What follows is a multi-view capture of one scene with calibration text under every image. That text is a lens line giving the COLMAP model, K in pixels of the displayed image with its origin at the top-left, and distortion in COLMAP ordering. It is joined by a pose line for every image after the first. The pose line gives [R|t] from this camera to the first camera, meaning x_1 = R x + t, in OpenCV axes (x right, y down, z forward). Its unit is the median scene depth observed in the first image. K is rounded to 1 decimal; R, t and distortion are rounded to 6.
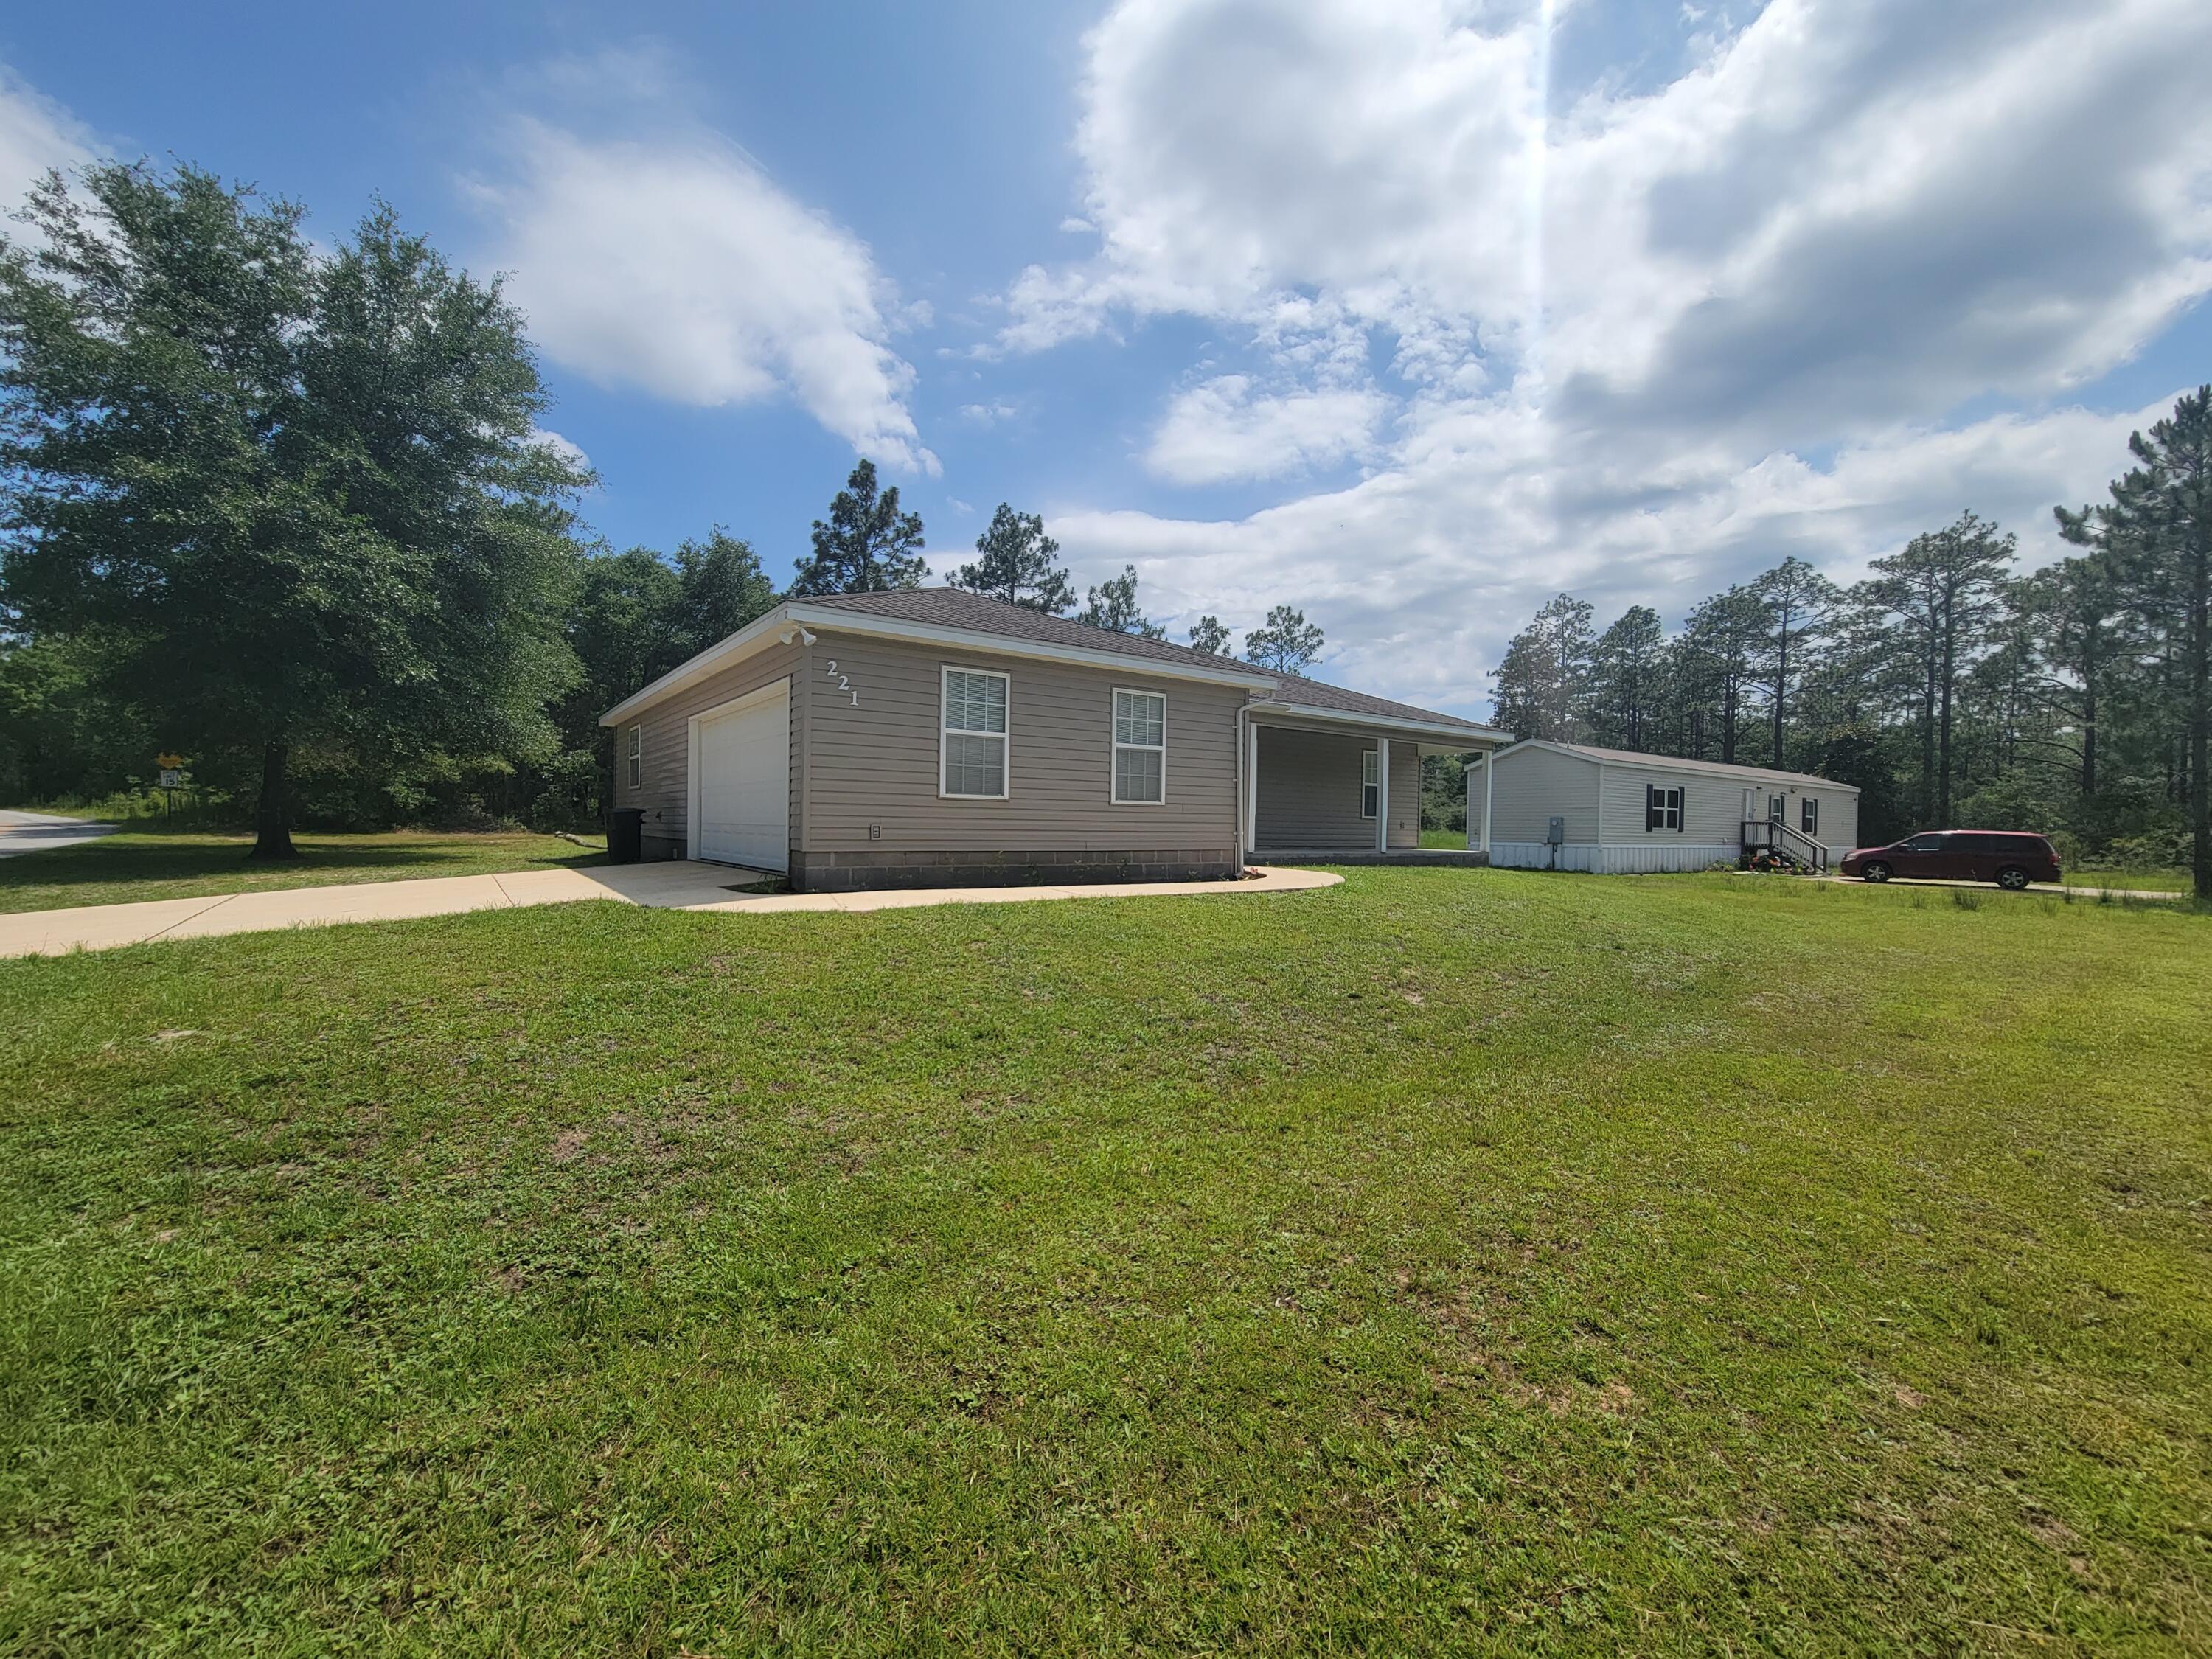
lens RADIAL K [[905.4, 0, 1091.8], [0, 905.4, 837.8], [0, 0, 1]] dist [0.001162, 0.000033]
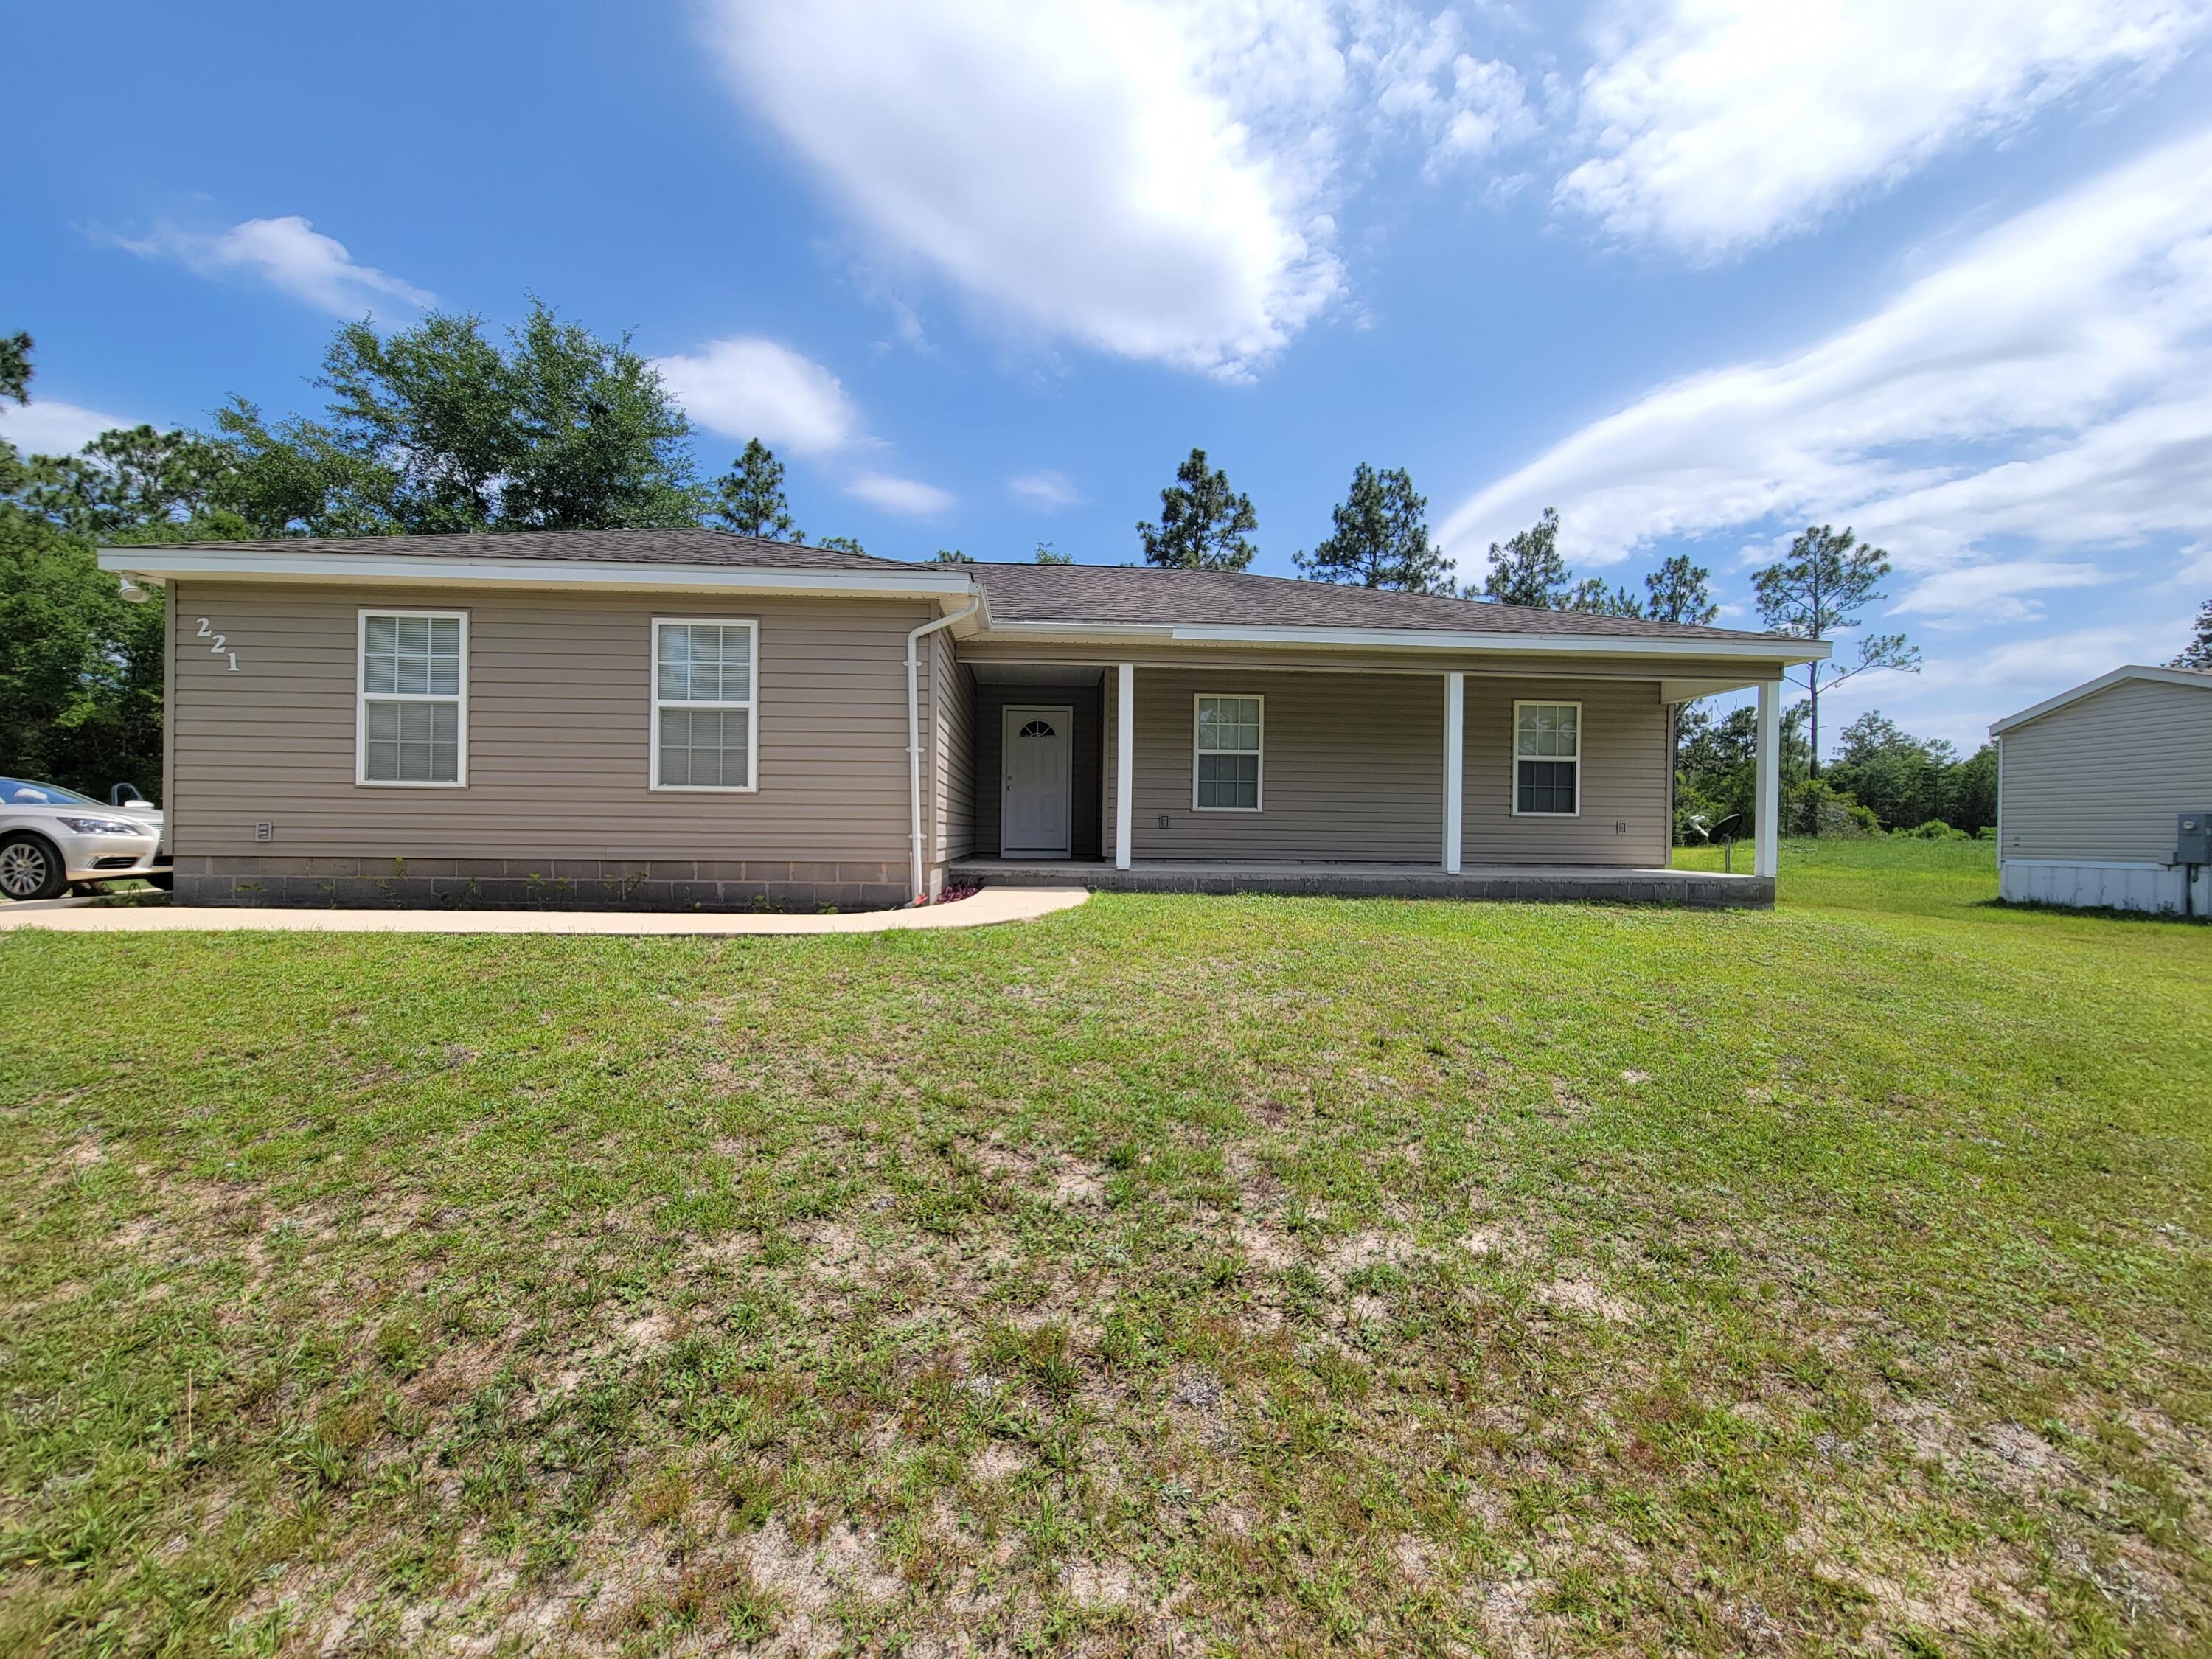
lens RADIAL K [[889.8, 0, 1113.5], [0, 889.8, 818.2], [0, 0, 1]] dist [-0.001545, -0.000038]
pose [[0.841638, -0.009127, -0.539966, 0.230474], [-0.008031, 0.999535, -0.029413, -0.000242], [0.539983, 0.029091, 0.841173, 0.219331]]
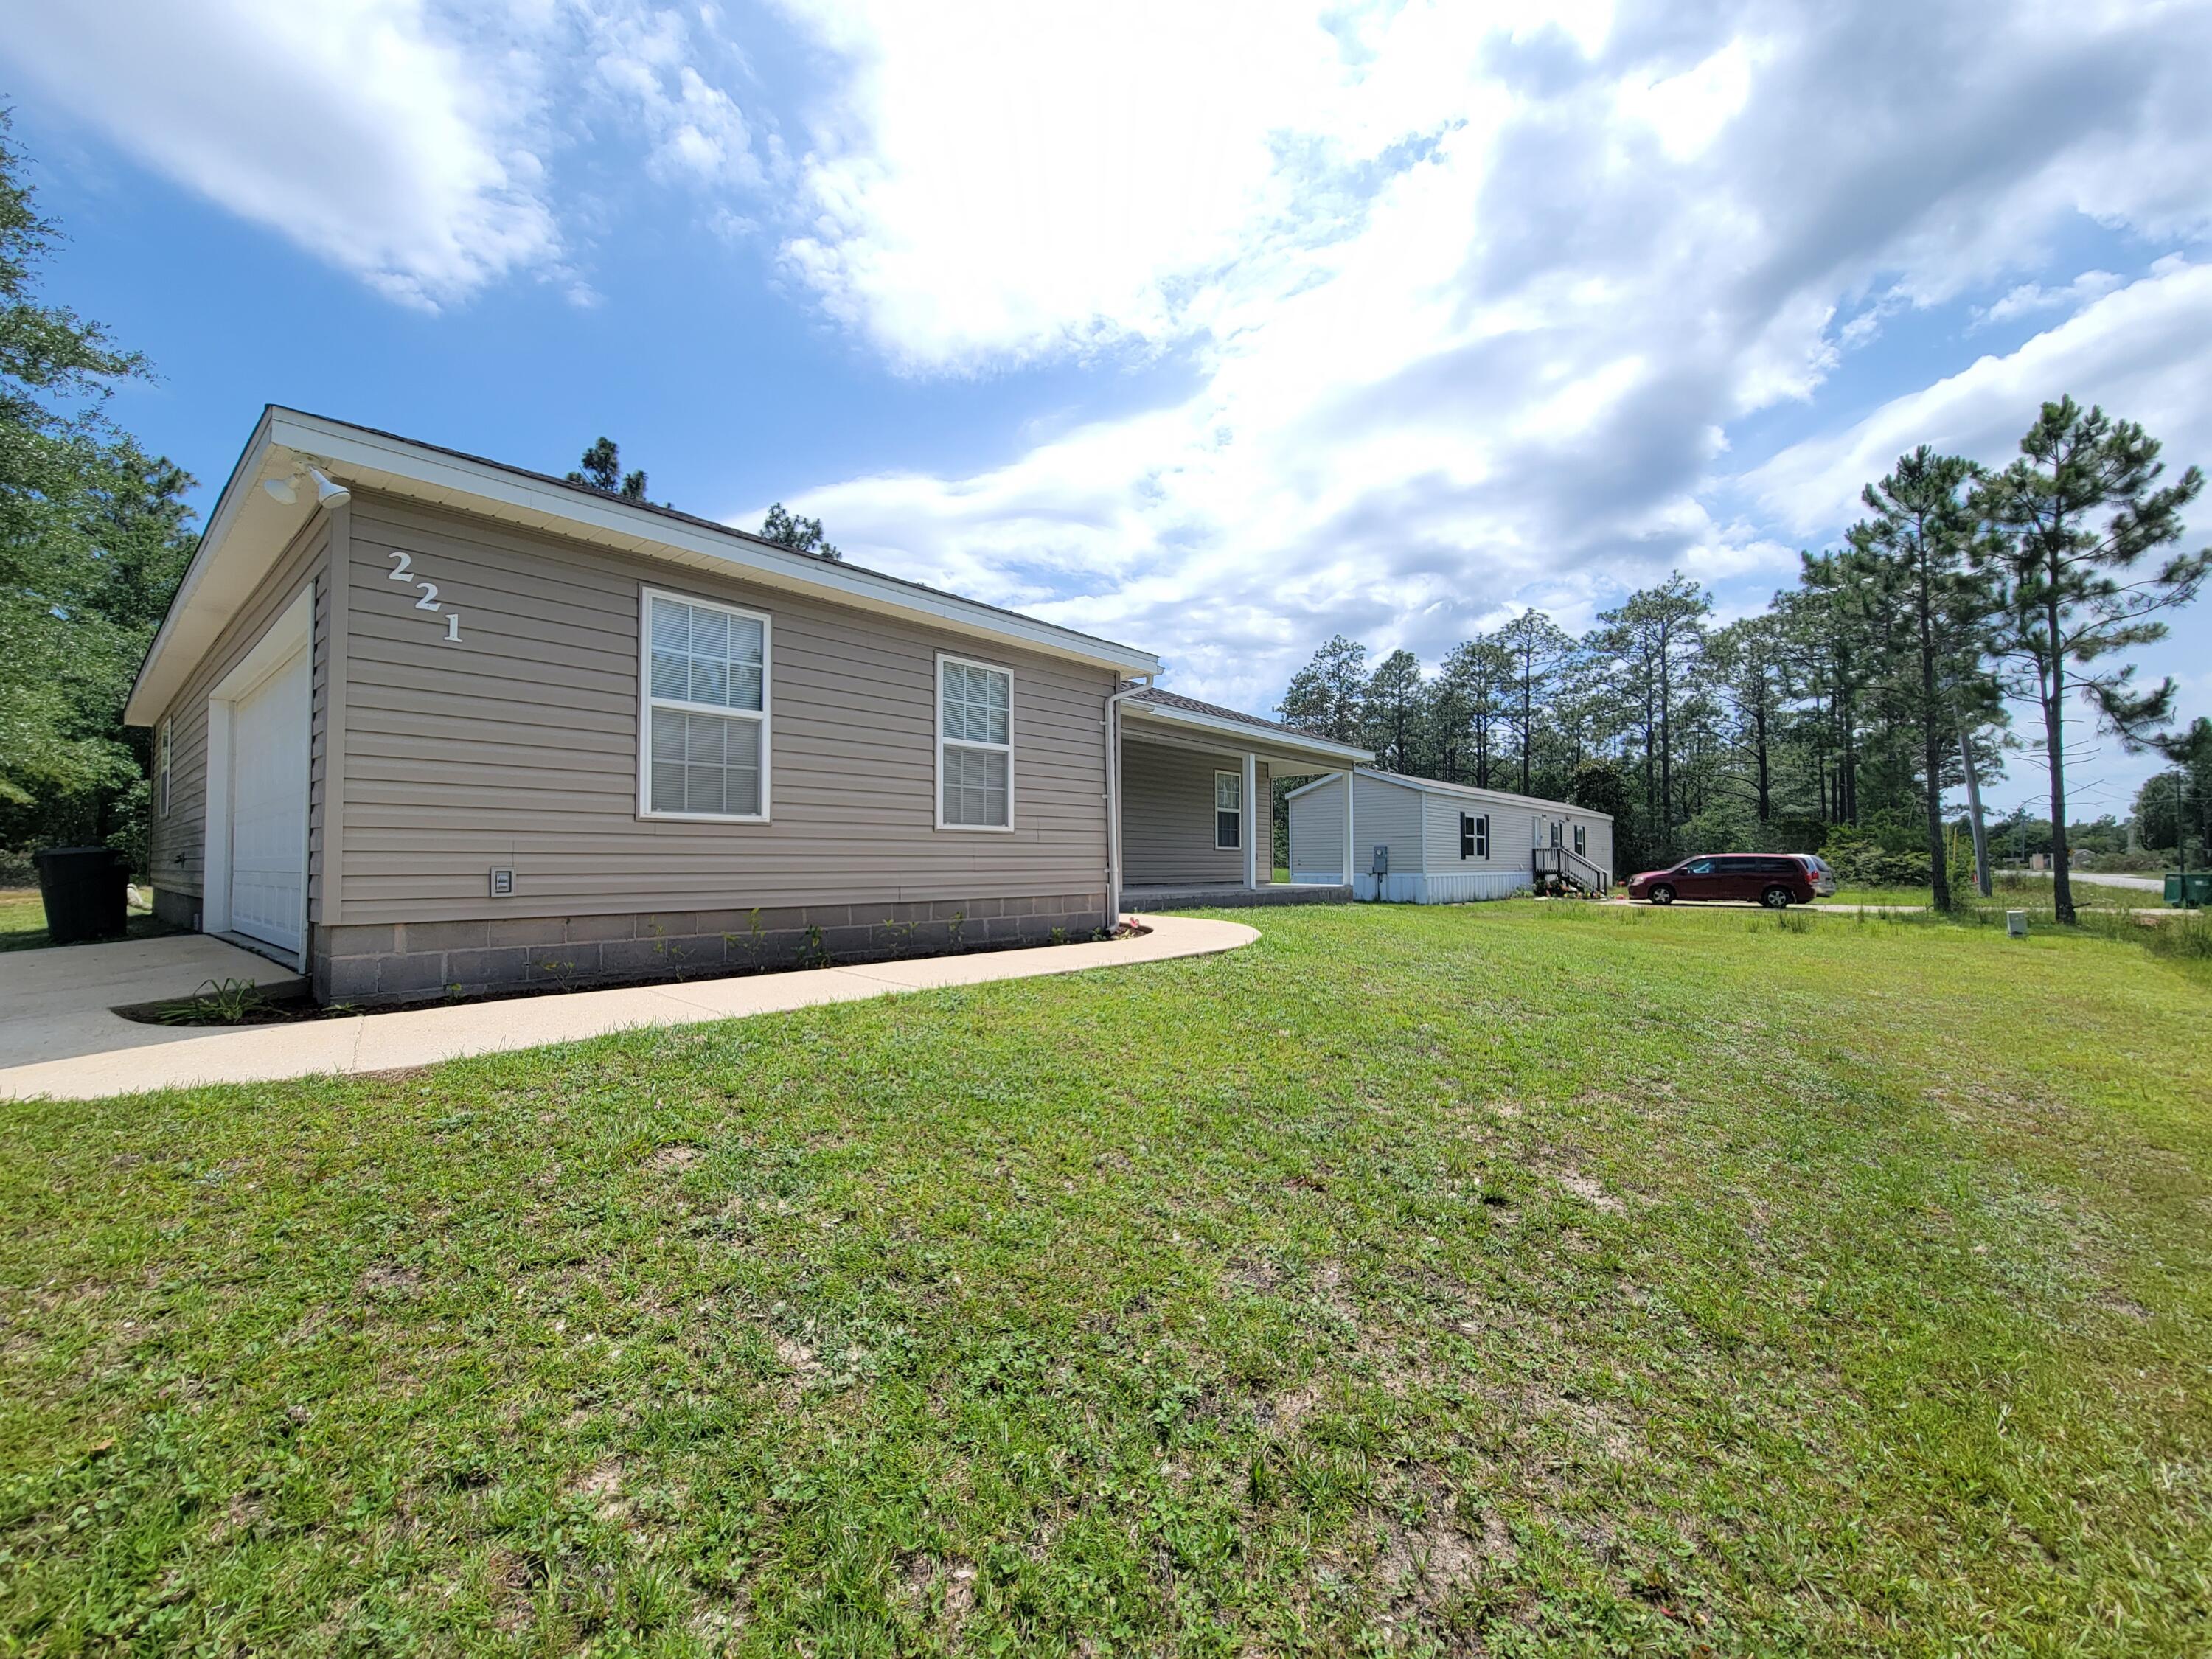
lens RADIAL K [[905.4, 0, 1091.8], [0, 905.4, 837.8], [0, 0, 1]] dist [0.001162, 0.000033]
pose [[0.973088, -0.011034, 0.230170, -0.007031], [0.020195, 0.999093, -0.037484, -0.001523], [-0.229548, 0.041123, 0.972428, 0.116816]]
